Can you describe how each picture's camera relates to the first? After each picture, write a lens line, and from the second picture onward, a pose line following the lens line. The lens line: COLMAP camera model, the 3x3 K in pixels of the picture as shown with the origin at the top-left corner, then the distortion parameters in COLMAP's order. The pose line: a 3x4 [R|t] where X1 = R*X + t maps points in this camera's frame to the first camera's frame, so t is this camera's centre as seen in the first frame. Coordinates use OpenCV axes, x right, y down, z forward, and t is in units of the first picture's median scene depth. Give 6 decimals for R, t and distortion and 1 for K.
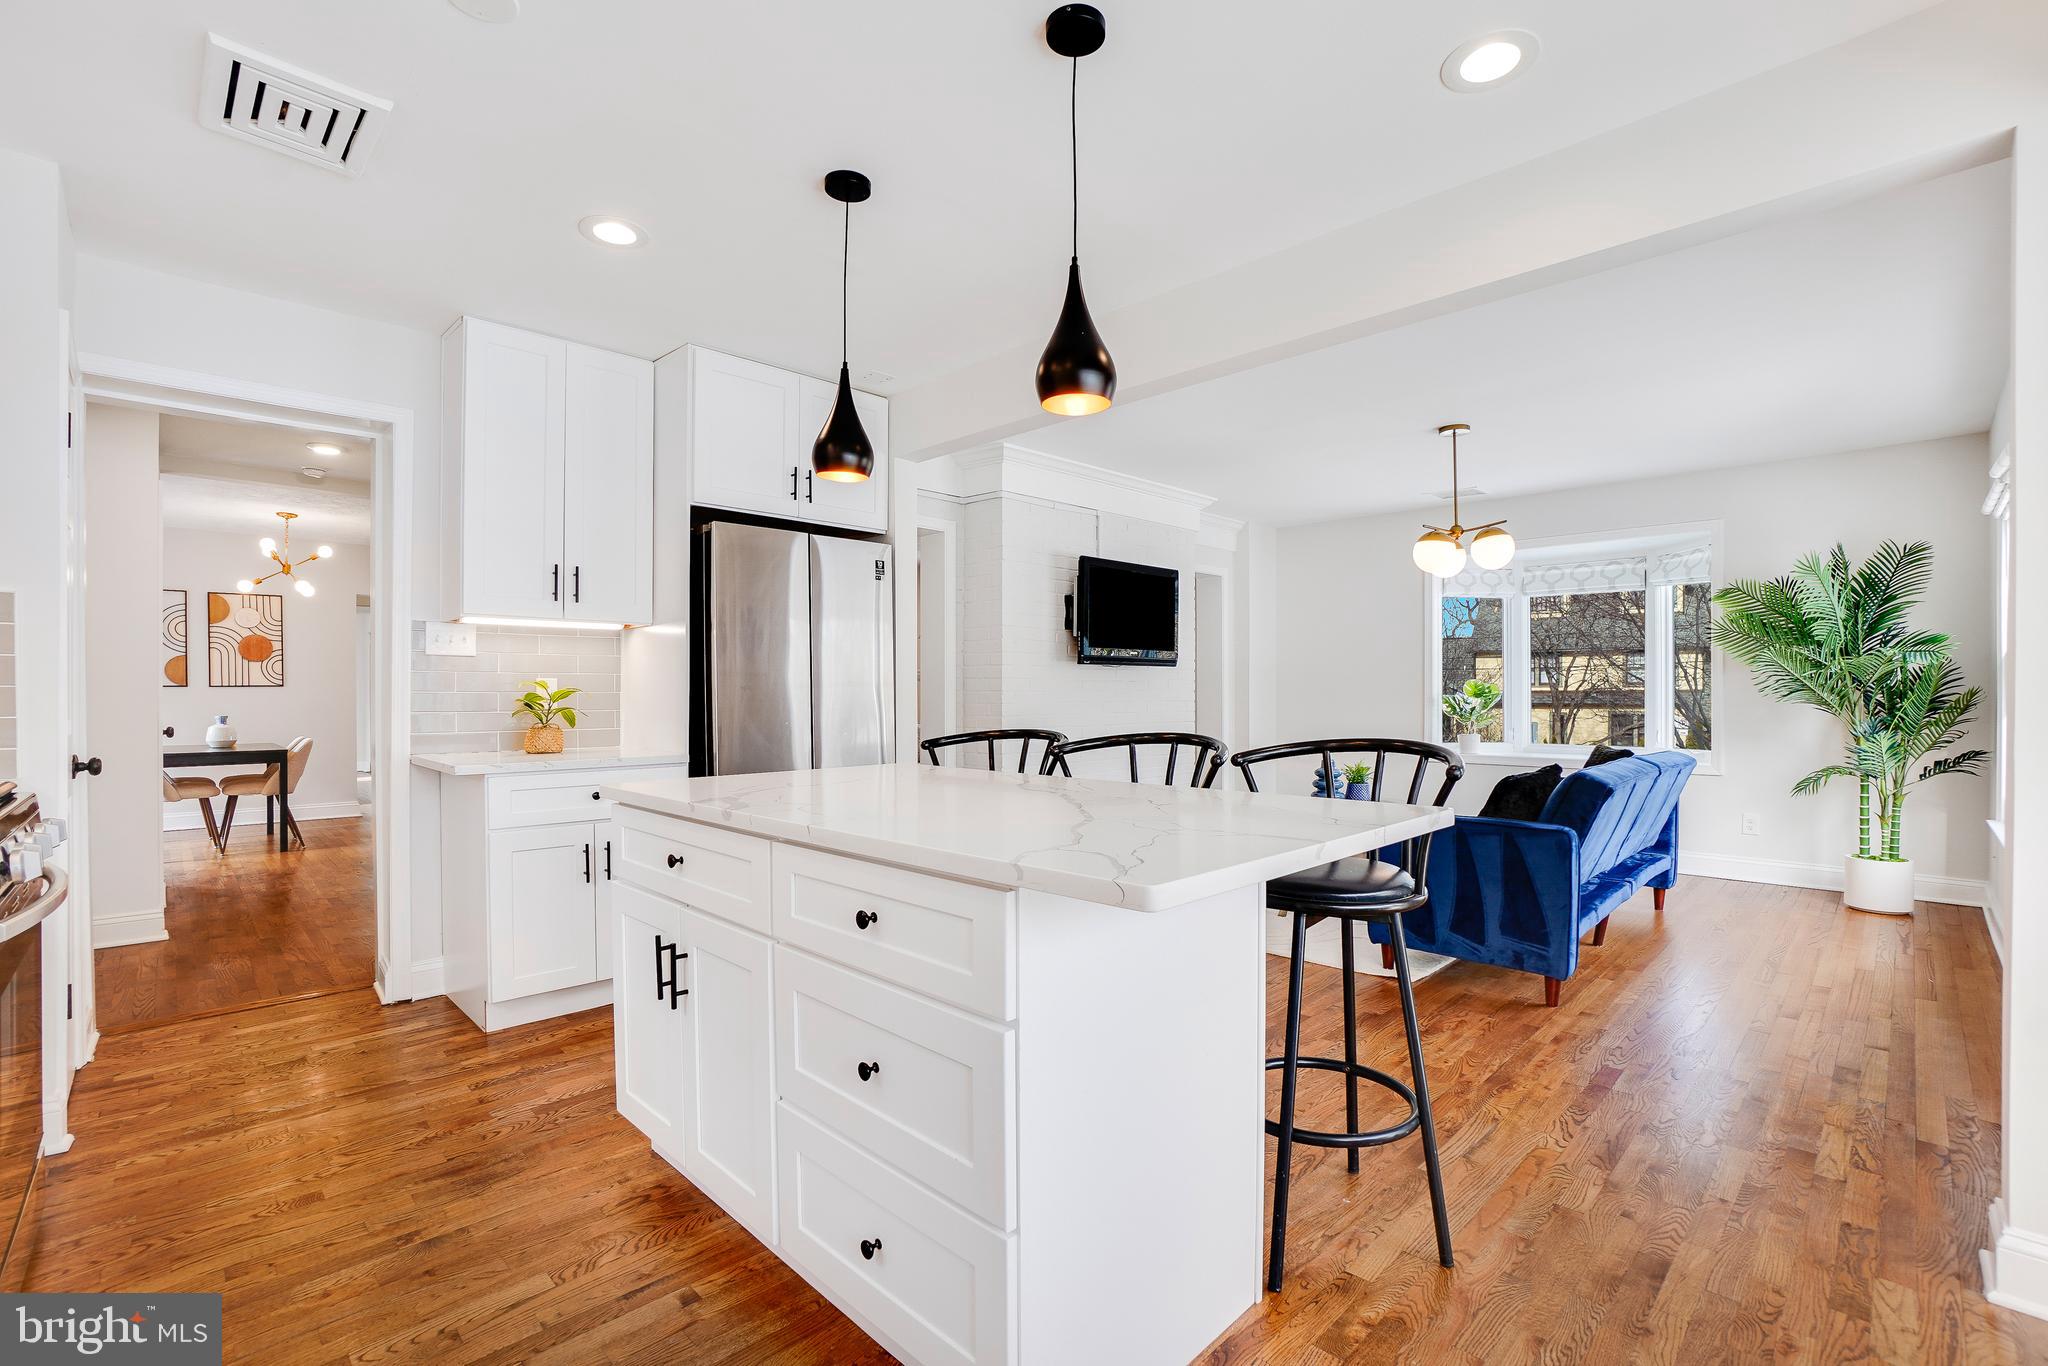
lens RADIAL K [[920.4, 0, 1028.8], [0, 920.4, 690.2], [0, 0, 1]] dist [-0.035934, 0.002491]
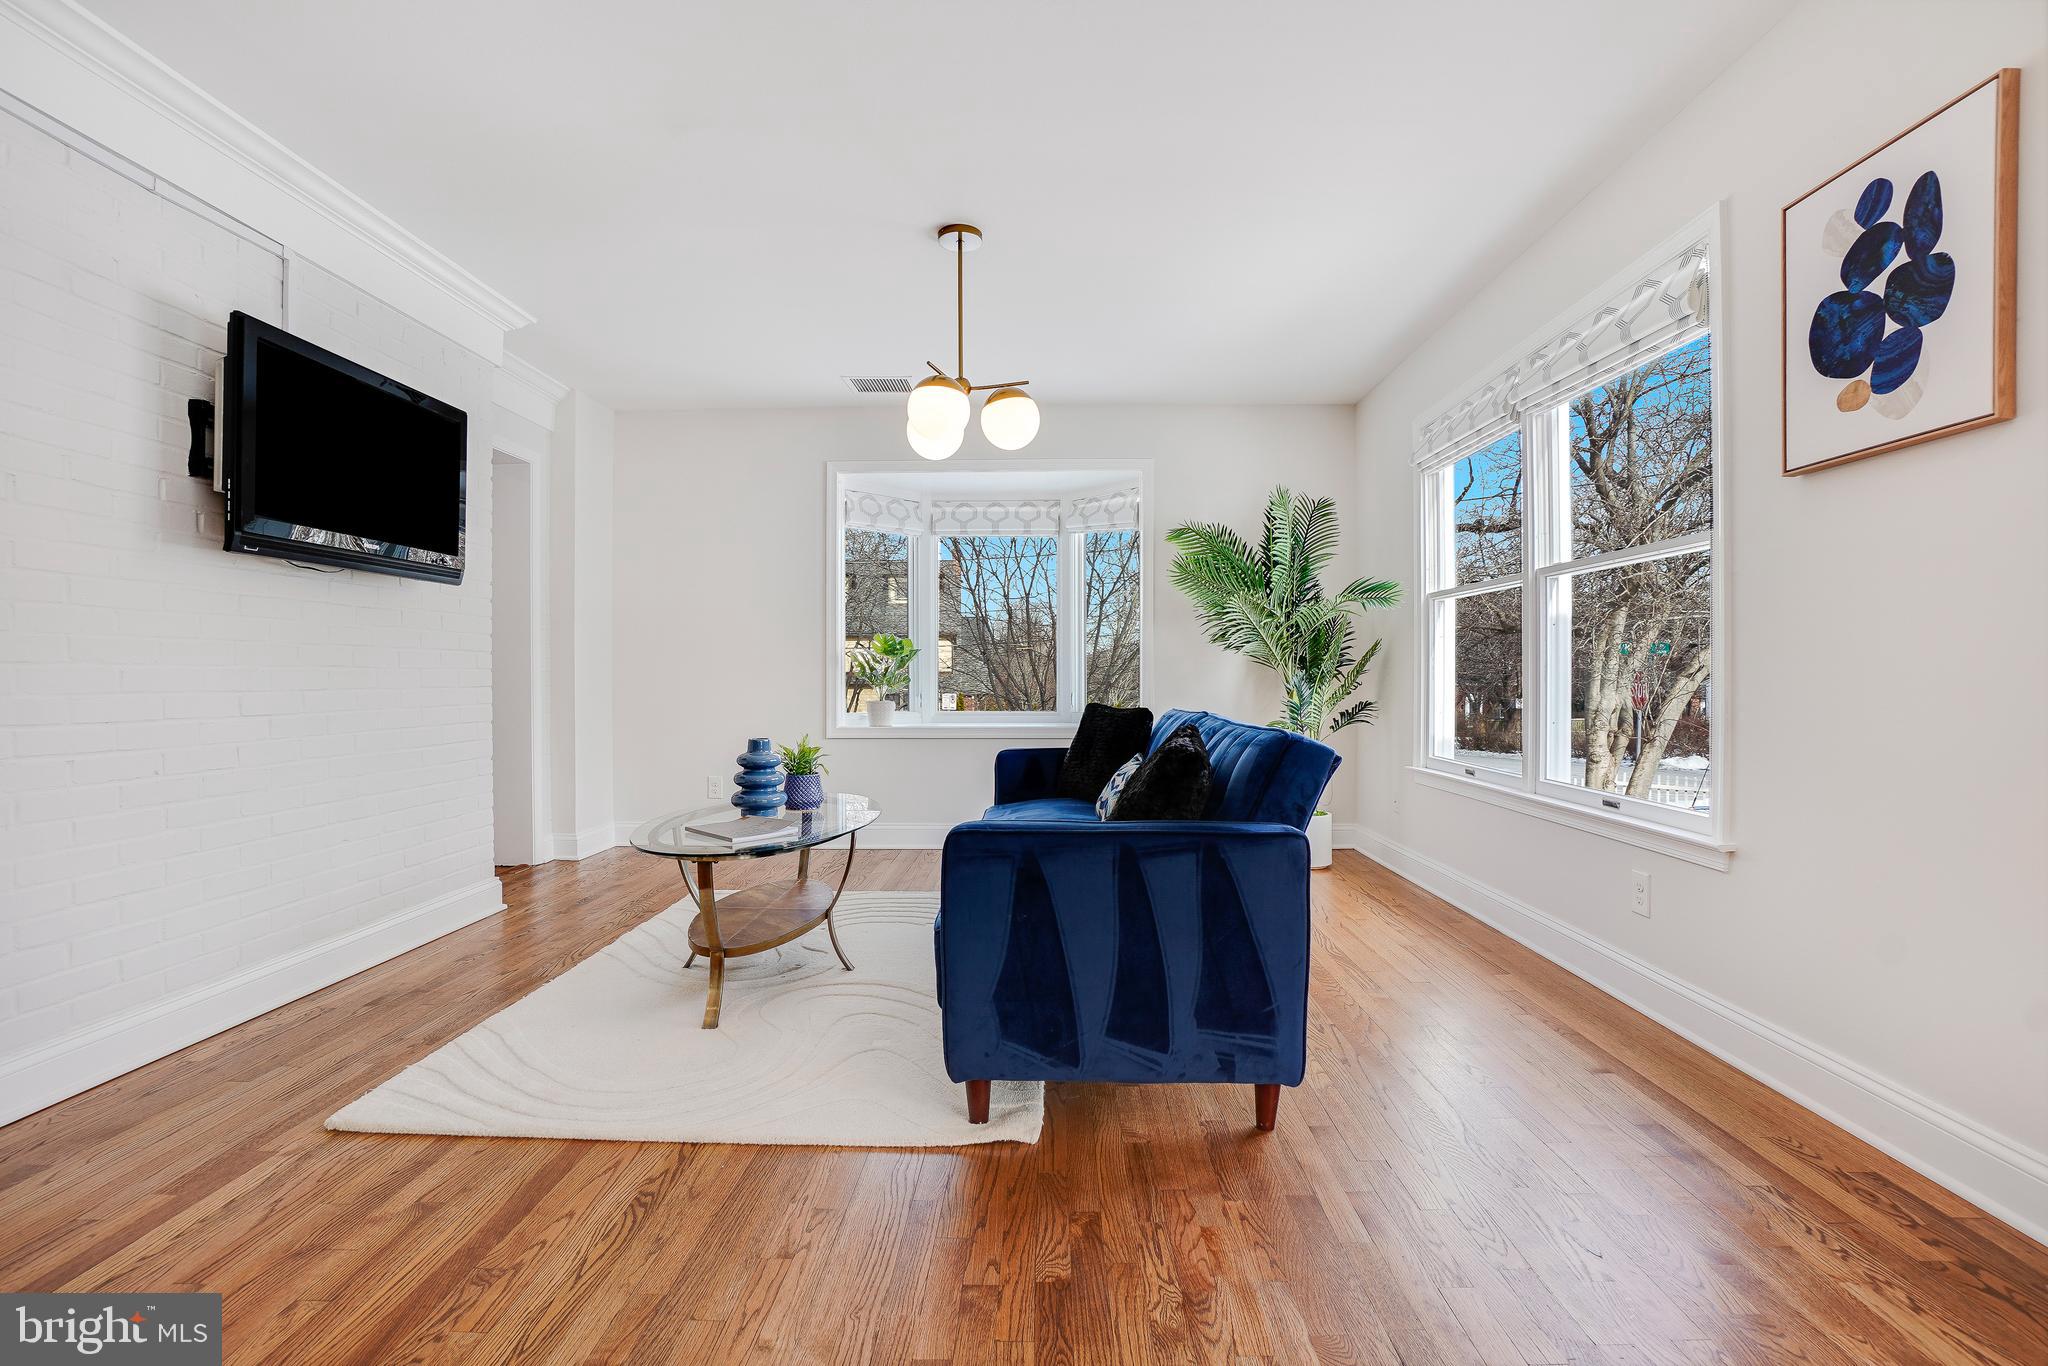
lens RADIAL K [[920.4, 0, 1042.6], [0, 920.4, 689.2], [0, 0, 1]] dist [-0.035934, 0.002491]
pose [[0.720893, -0.010524, 0.692966, 0.041721], [0.000432, 0.999891, 0.014736, 0.035040], [-0.693046, -0.010324, 0.720819, 0.448189]]
